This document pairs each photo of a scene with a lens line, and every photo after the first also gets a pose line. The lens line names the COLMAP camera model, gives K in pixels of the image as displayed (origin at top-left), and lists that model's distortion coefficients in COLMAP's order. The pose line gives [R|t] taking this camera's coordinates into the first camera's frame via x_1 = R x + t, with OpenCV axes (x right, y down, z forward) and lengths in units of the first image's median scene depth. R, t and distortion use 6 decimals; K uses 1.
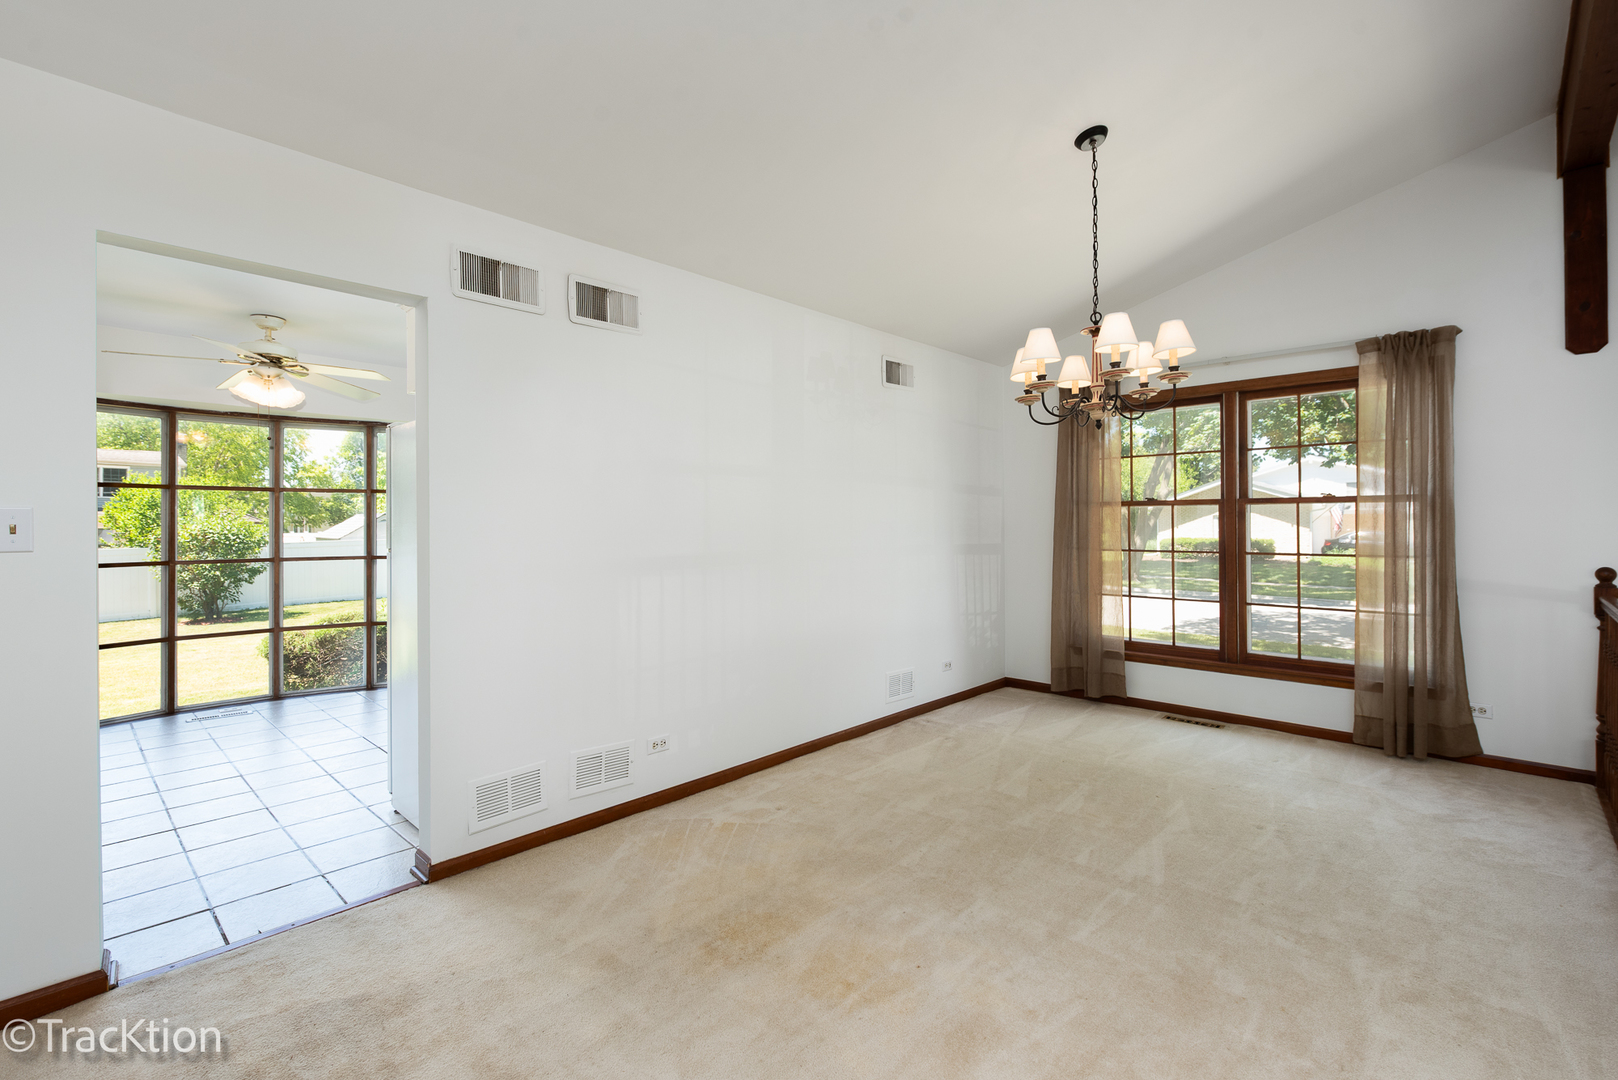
lens RADIAL K [[747.9, 0, 808.4], [0, 747.9, 526.7], [0, 0, 1]] dist [0.000409, -0.001628]
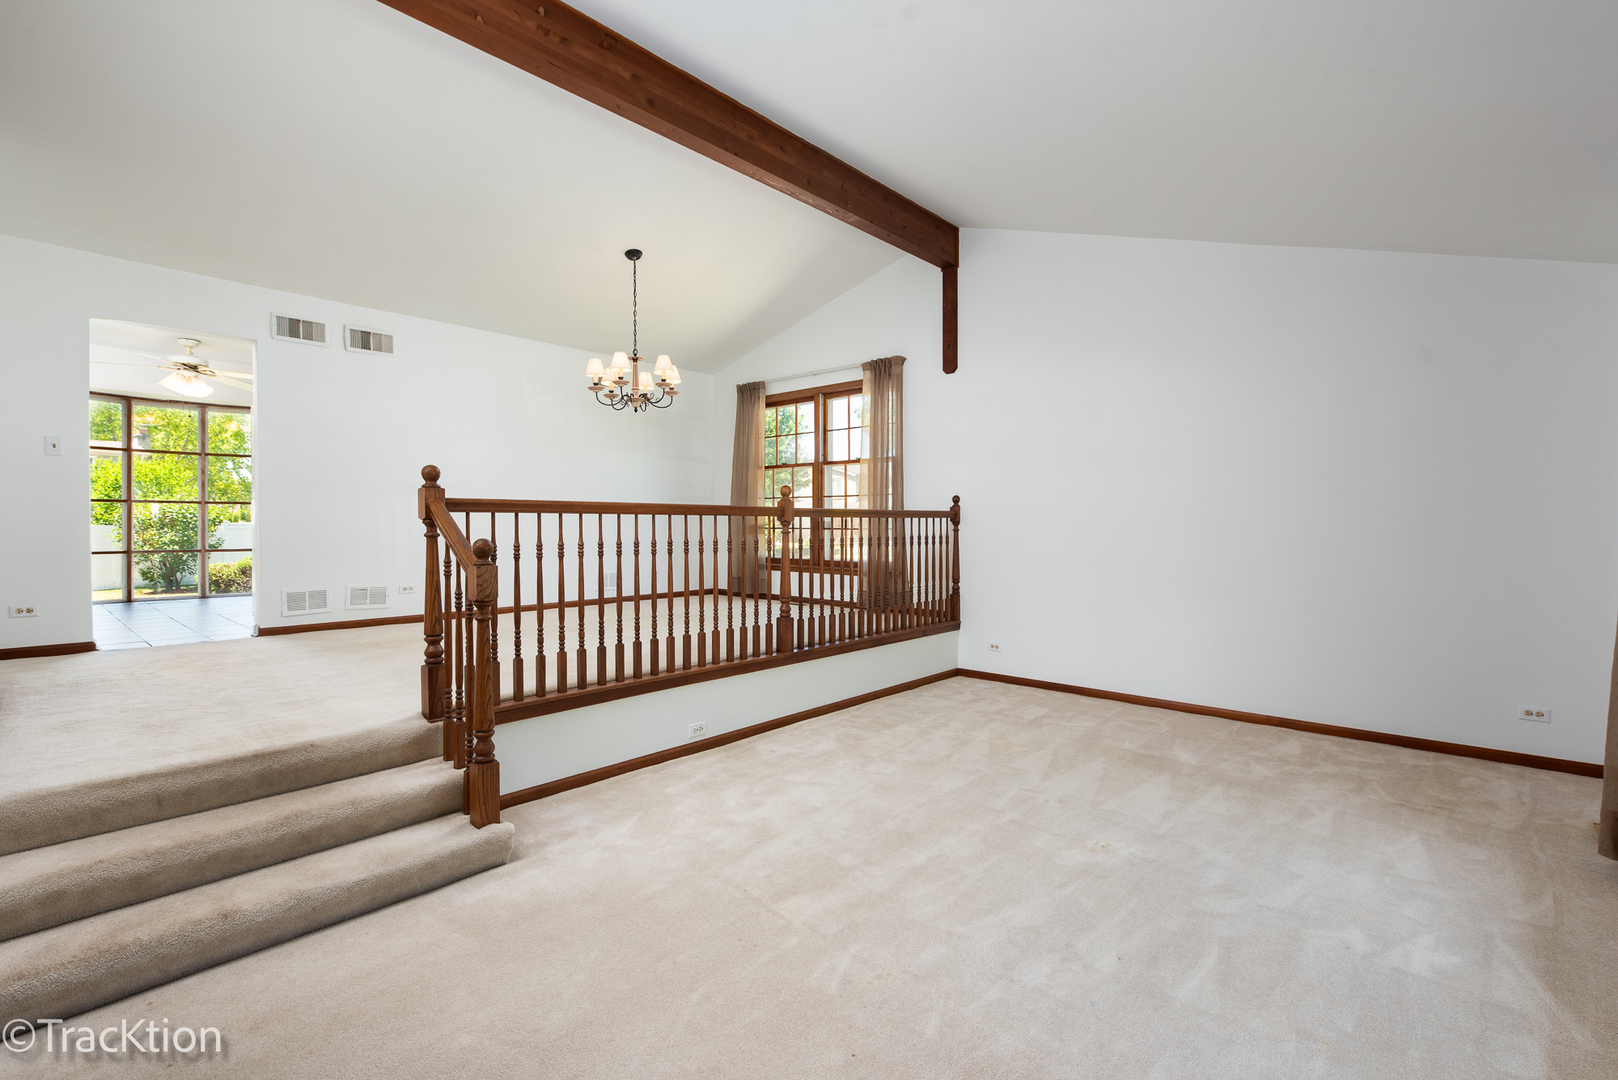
lens RADIAL K [[747.9, 0, 807.5], [0, 747.9, 537.4], [0, 0, 1]] dist [0.000409, -0.001628]
pose [[0.999648, 0.007084, 0.025571, 0.528358], [-0.007443, 0.999875, 0.013954, 0.103347], [-0.025469, -0.014139, 0.999576, -0.599073]]
